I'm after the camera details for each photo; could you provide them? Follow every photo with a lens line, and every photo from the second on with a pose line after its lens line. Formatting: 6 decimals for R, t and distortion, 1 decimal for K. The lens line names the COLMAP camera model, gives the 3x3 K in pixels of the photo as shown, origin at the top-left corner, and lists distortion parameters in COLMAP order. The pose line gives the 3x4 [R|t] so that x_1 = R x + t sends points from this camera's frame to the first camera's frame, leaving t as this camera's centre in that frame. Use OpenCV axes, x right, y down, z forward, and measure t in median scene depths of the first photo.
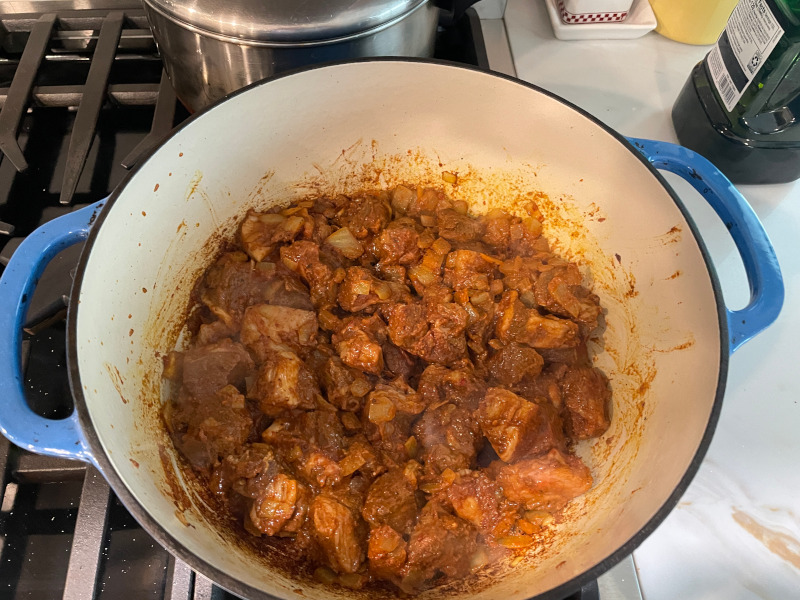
lens RADIAL K [[611.1, 0, 393.8], [0, 611.1, 293.8], [0, 0, 1]] dist [0.037335, -0.074626]
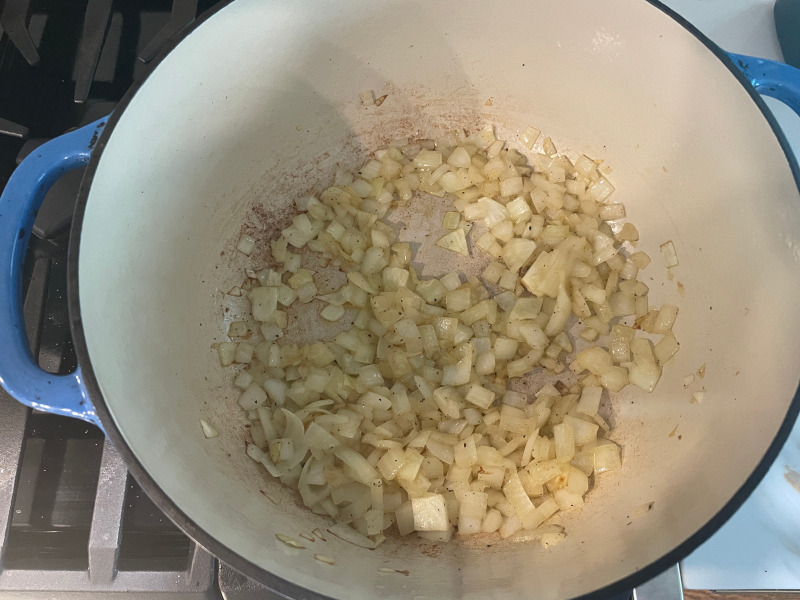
lens RADIAL K [[611.1, 0, 406.3], [0, 611.1, 296.8], [0, 0, 1]] dist [0.037335, -0.074626]
pose [[0.997604, 0.046880, -0.050885, 0.008279], [-0.035999, 0.979764, 0.196894, -0.083051], [0.059086, -0.194590, 0.979103, 0.113748]]
